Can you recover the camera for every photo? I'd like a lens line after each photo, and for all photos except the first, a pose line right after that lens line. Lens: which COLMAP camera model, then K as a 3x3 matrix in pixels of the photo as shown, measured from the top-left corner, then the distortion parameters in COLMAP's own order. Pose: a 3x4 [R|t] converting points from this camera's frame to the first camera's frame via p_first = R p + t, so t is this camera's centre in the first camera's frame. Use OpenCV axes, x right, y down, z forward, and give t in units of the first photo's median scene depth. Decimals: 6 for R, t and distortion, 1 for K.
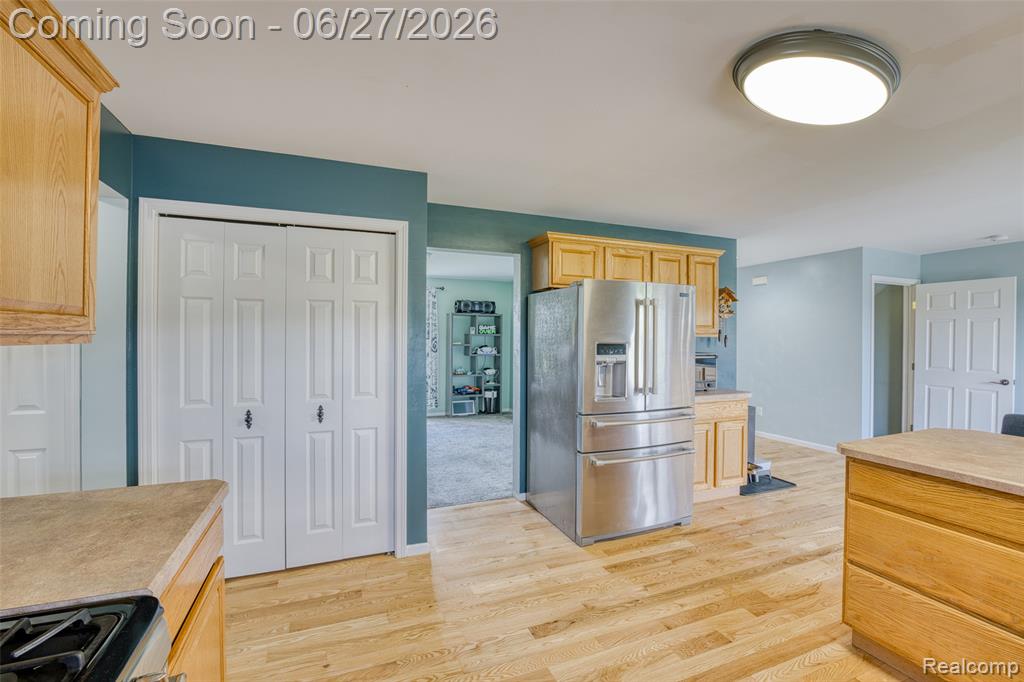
lens RADIAL K [[435.8, 0, 509.2], [0, 435.8, 340.3], [0, 0, 1]] dist [-0.025988, 0.004783]
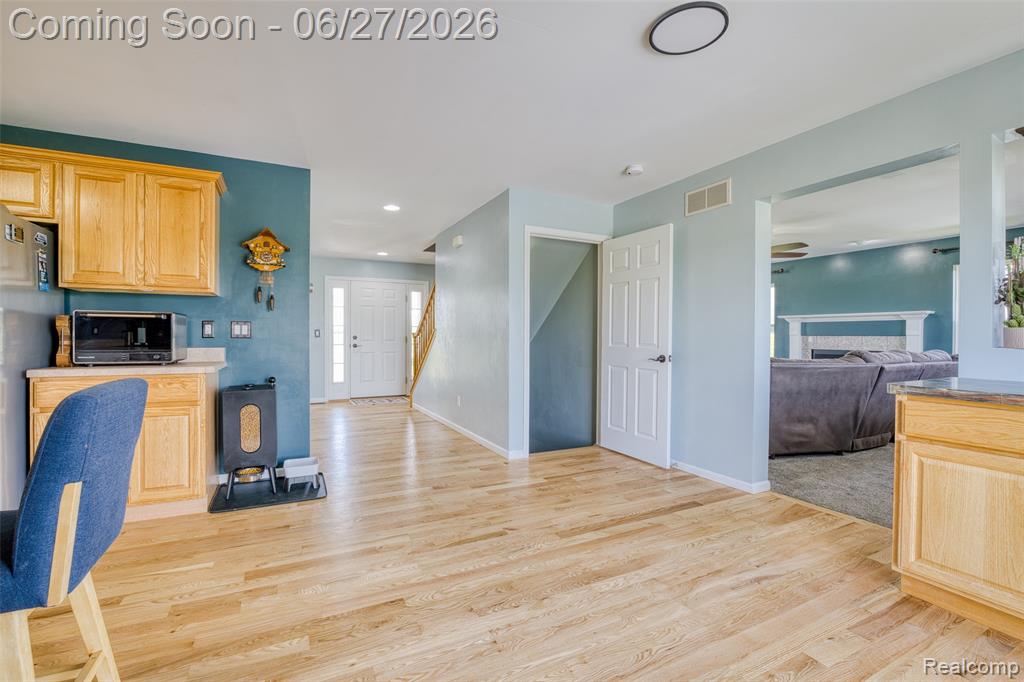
lens RADIAL K [[464.5, 0, 509.6], [0, 464.5, 339.6], [0, 0, 1]] dist [0.017193, 0.000166]
pose [[0.996249, 0.000230, 0.086528, 0.817836], [-0.000997, 0.999961, 0.008820, 0.056674], [-0.086523, -0.008873, 0.996210, 0.162944]]
